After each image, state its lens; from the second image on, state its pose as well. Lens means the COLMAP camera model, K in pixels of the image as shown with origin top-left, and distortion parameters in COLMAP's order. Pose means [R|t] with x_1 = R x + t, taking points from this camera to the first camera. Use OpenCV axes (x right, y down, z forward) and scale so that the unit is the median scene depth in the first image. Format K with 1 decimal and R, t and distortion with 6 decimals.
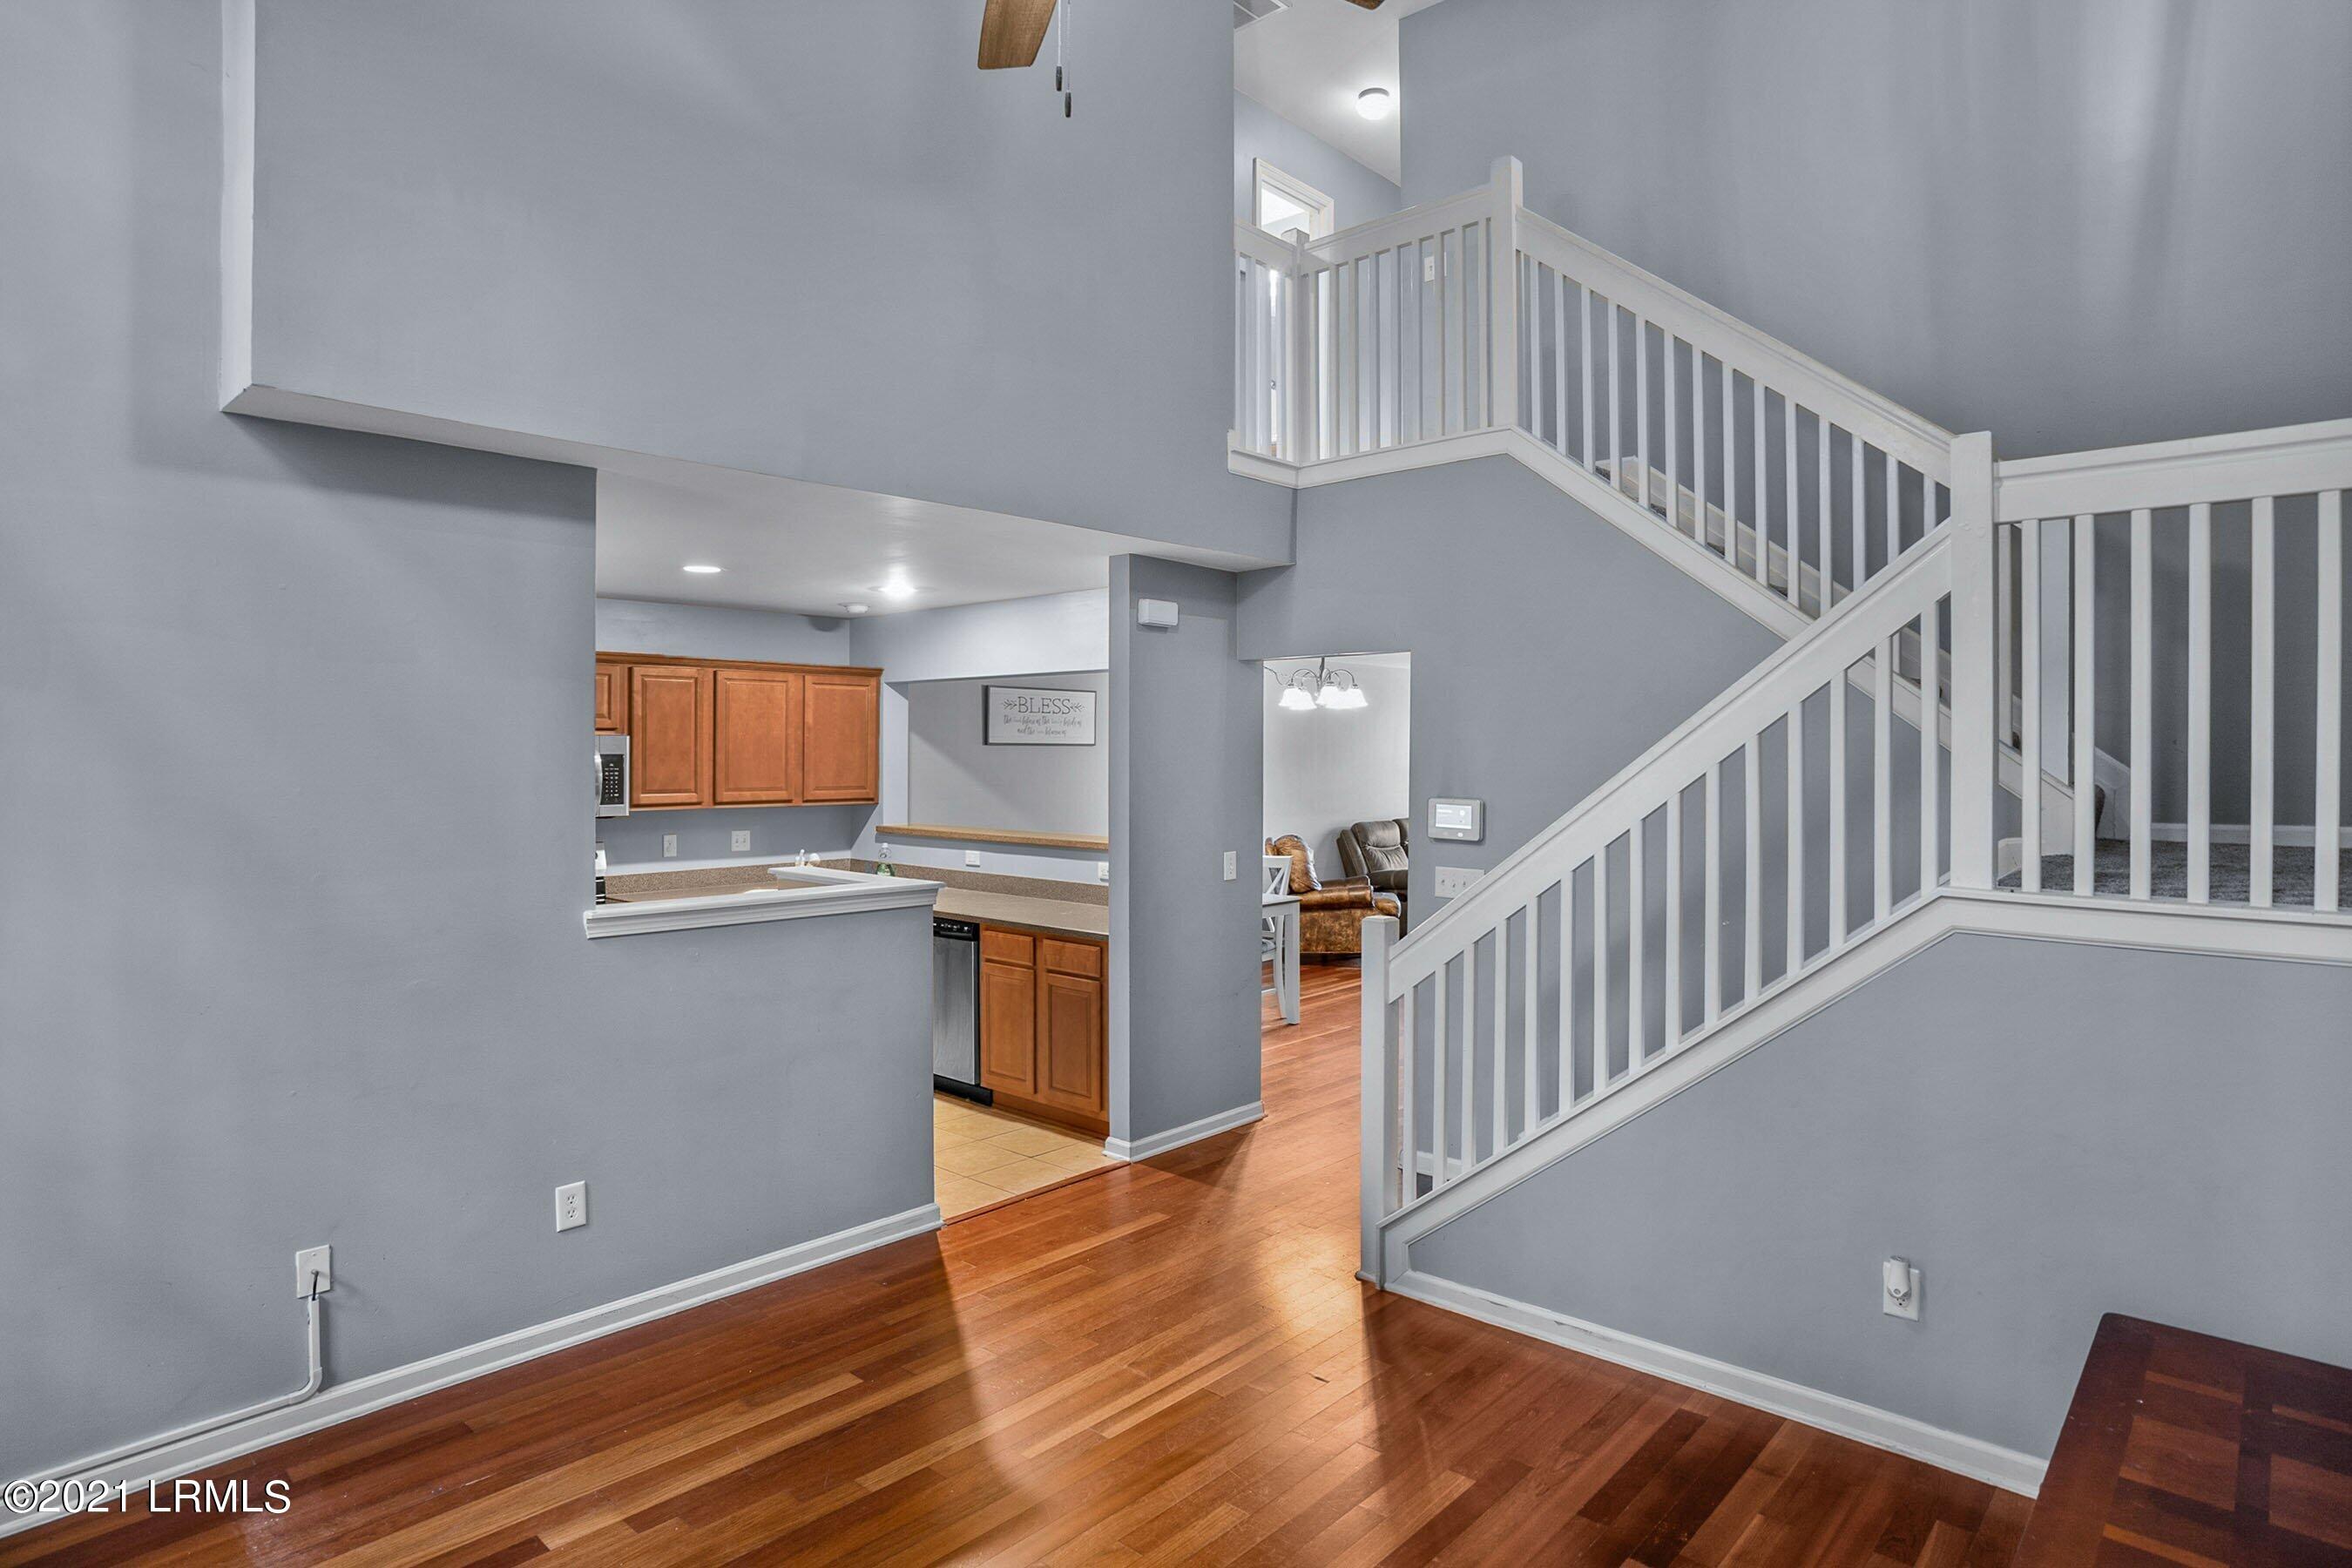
lens RADIAL K [[1282.6, 0, 1181.5], [0, 1282.6, 760.7], [0, 0, 1]] dist [-0.078319, 0.042593]
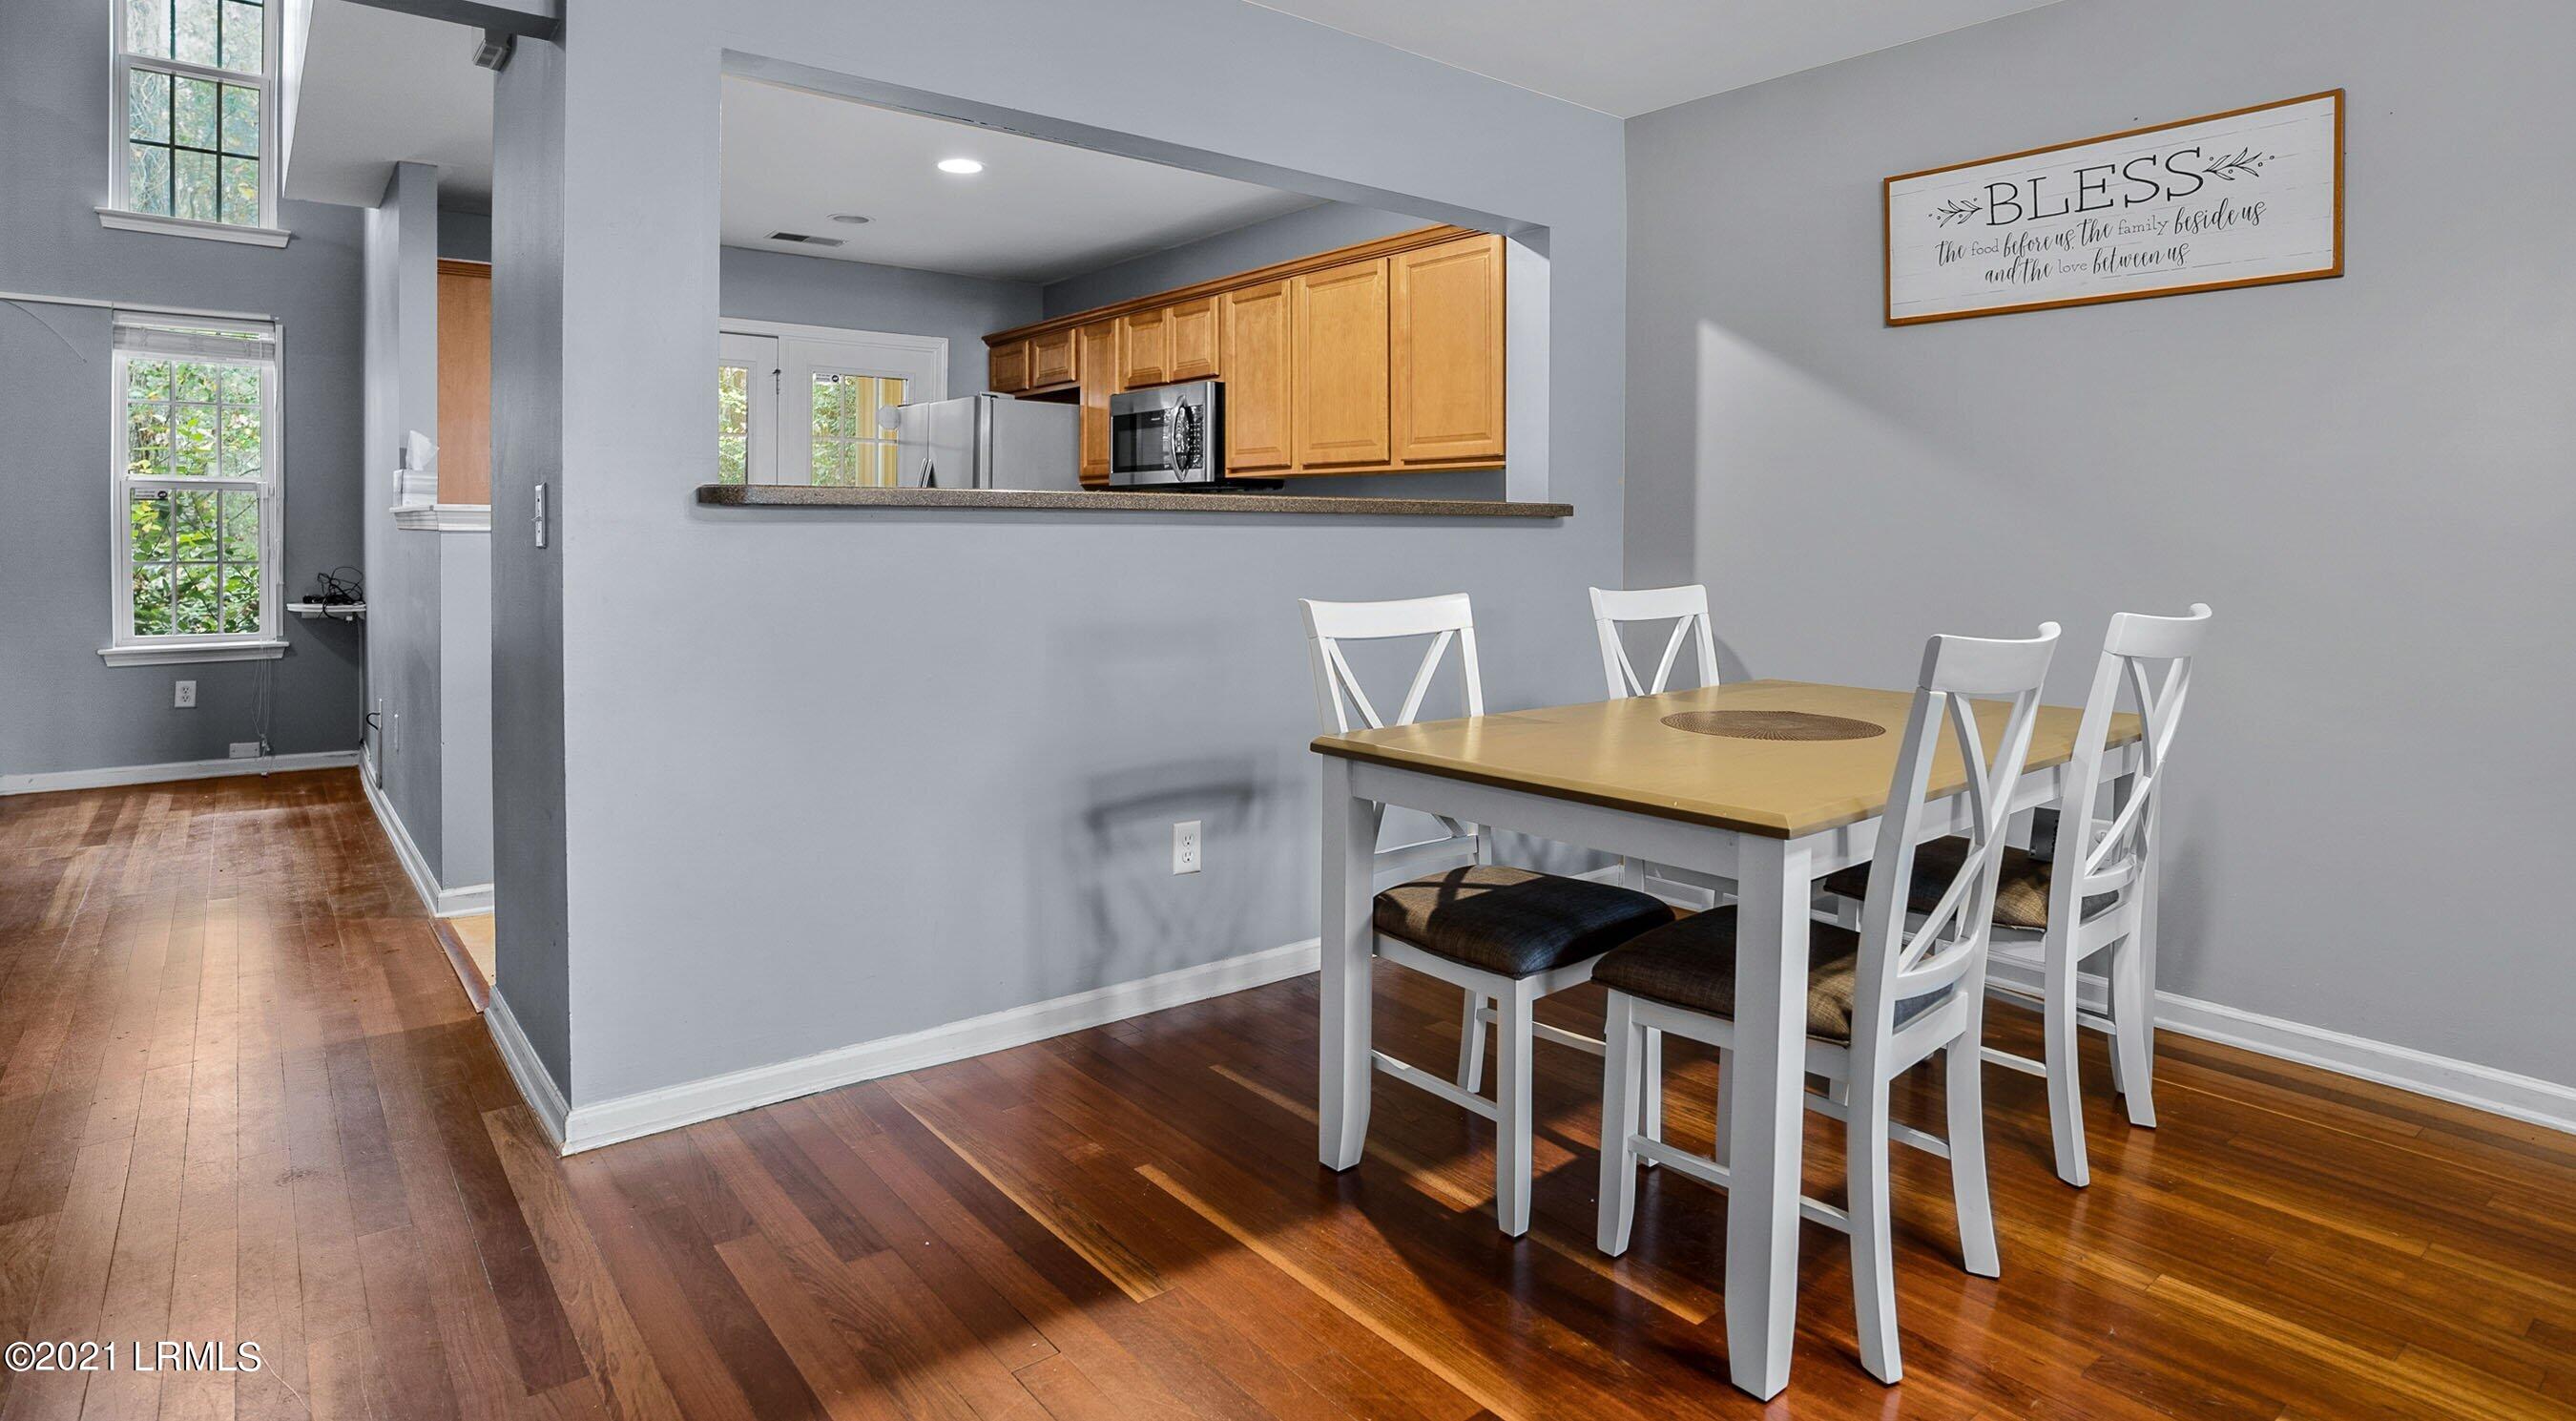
lens RADIAL K [[1366.8, 0, 1283.2], [0, 1366.8, 574.3], [0, 0, 1]] dist [-0.069139, 0.041925]
pose [[-0.166056, 0.024181, -0.985820, 0.374798], [-0.015033, 0.999521, 0.027050, 0.071268], [0.986002, 0.019311, -0.165613, 1.085060]]
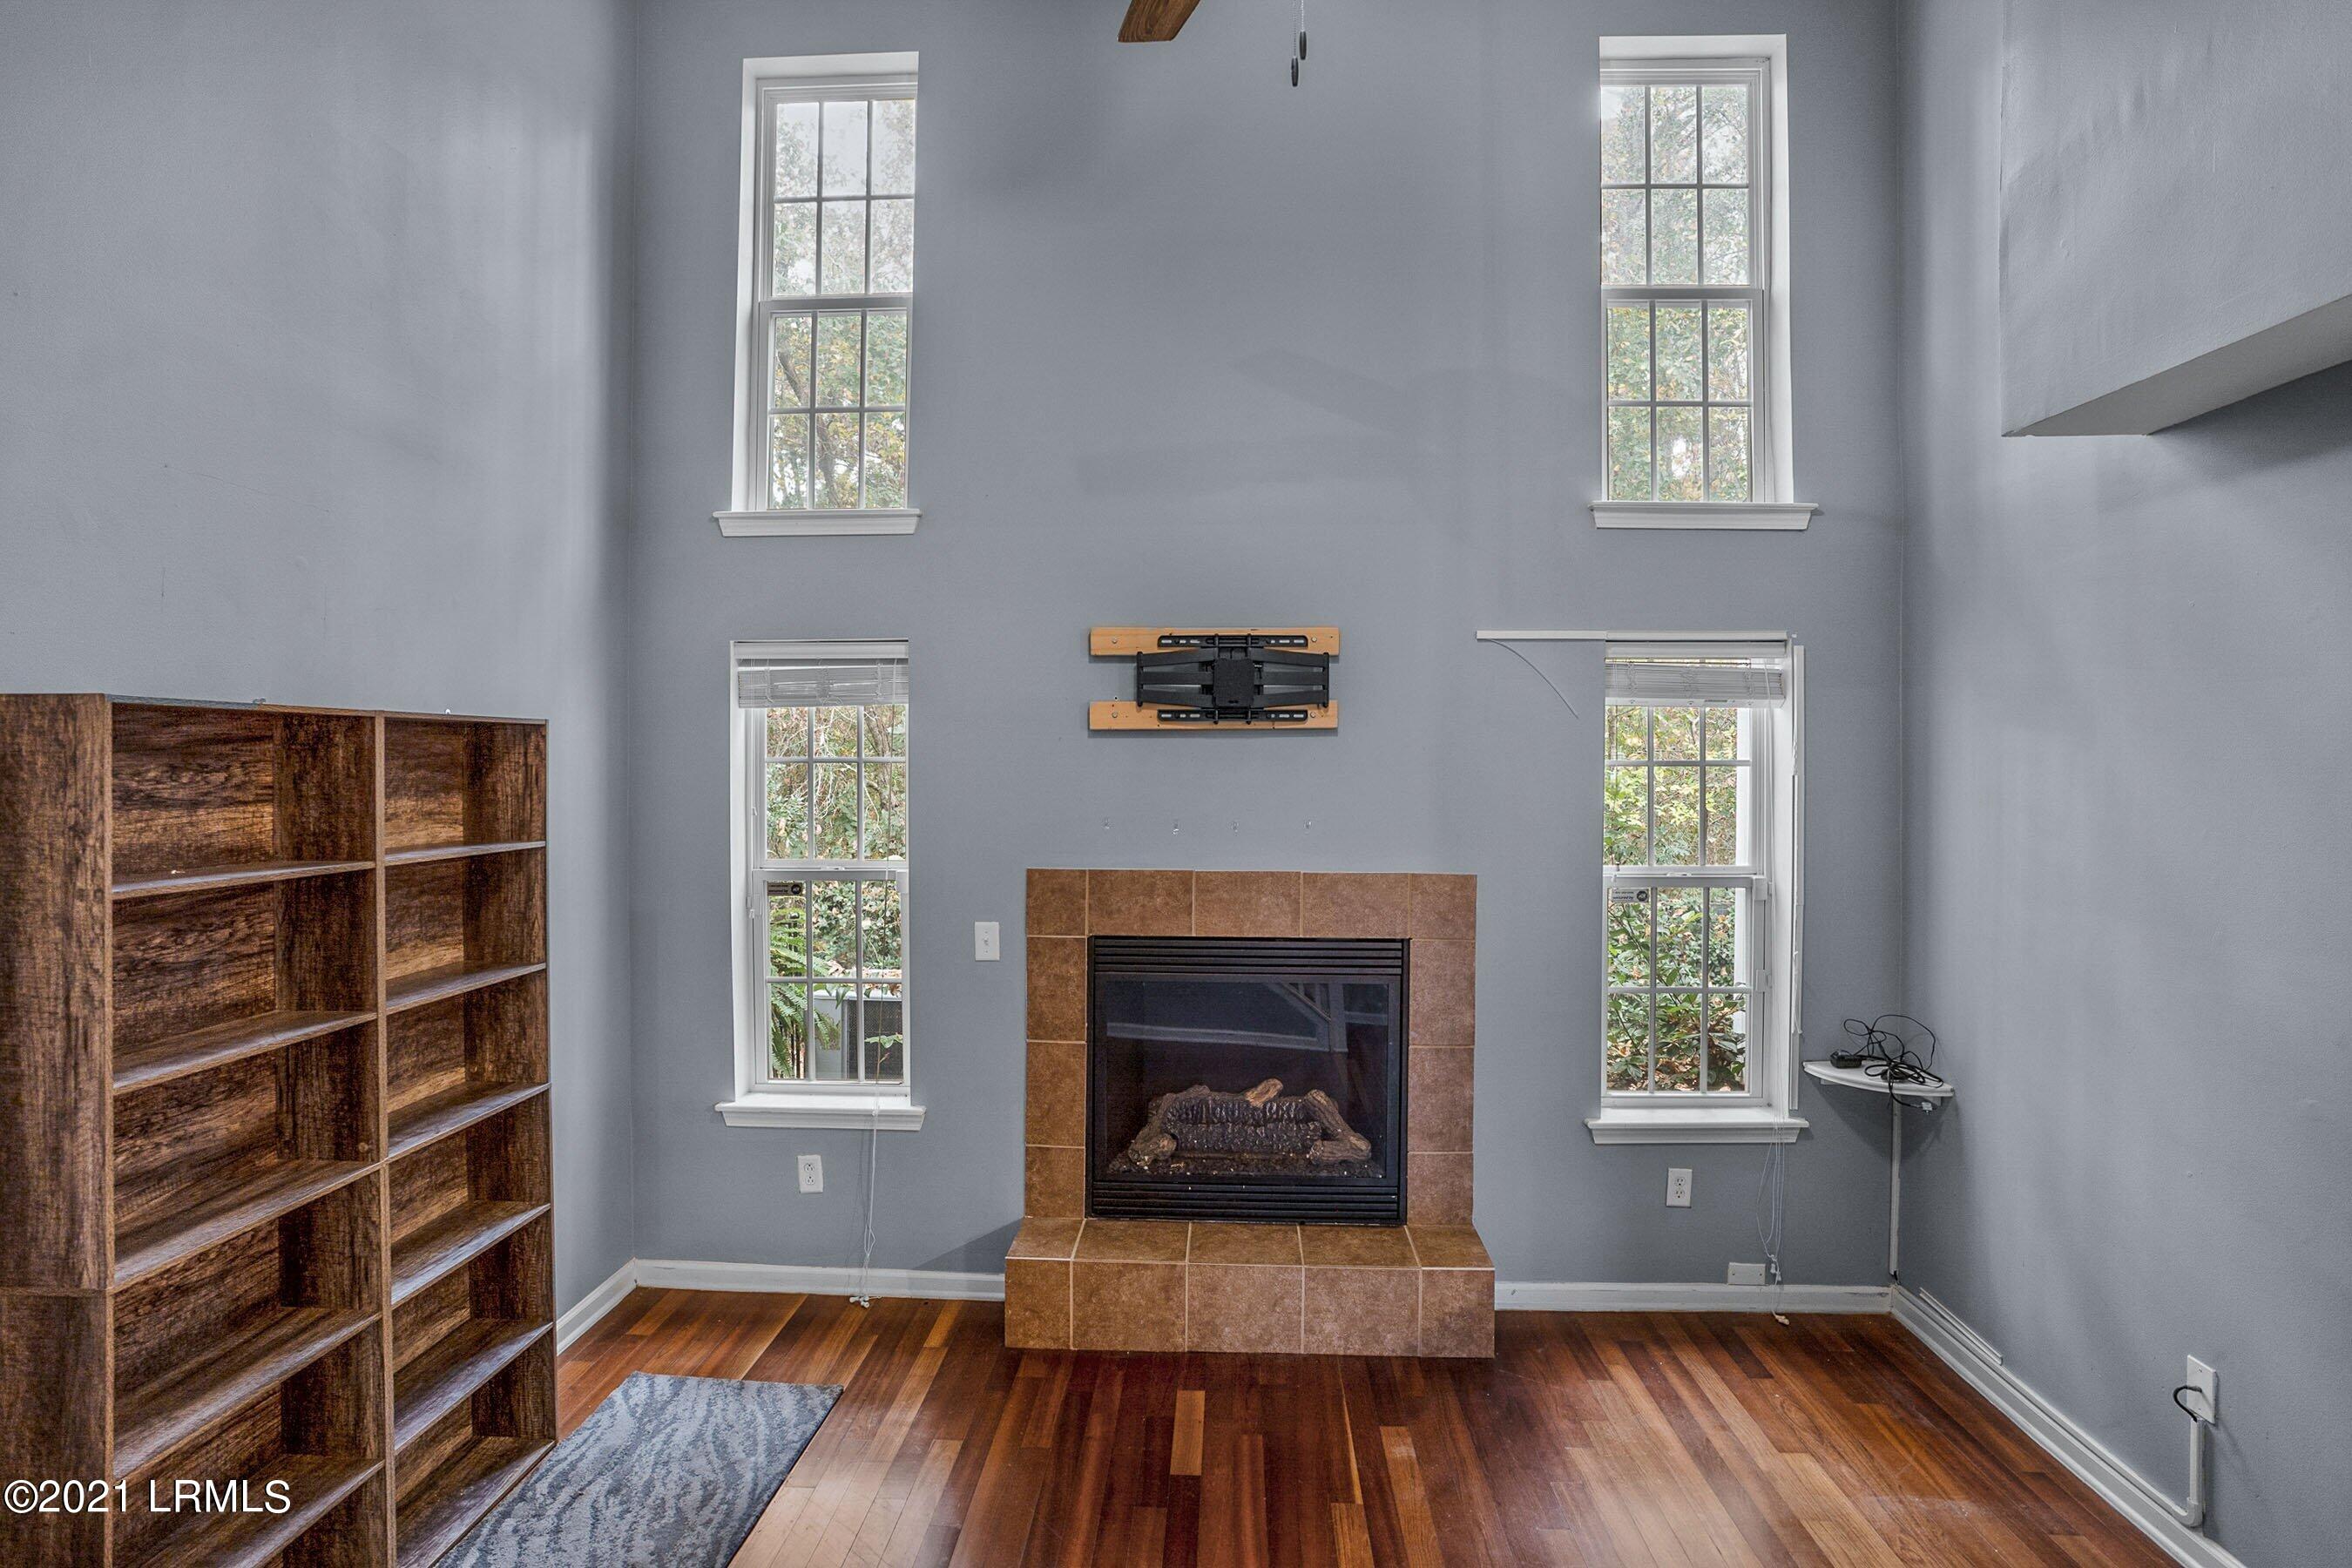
lens RADIAL K [[1242.4, 0, 1174.8], [0, 1242.4, 760.2], [0, 0, 1]] dist [-0.075847, 0.039443]
pose [[-0.773316, 0.000438, -0.634020, 0.168052], [-0.006319, 0.999945, 0.008398, -0.012477], [0.633989, 0.010501, -0.773271, 0.518967]]
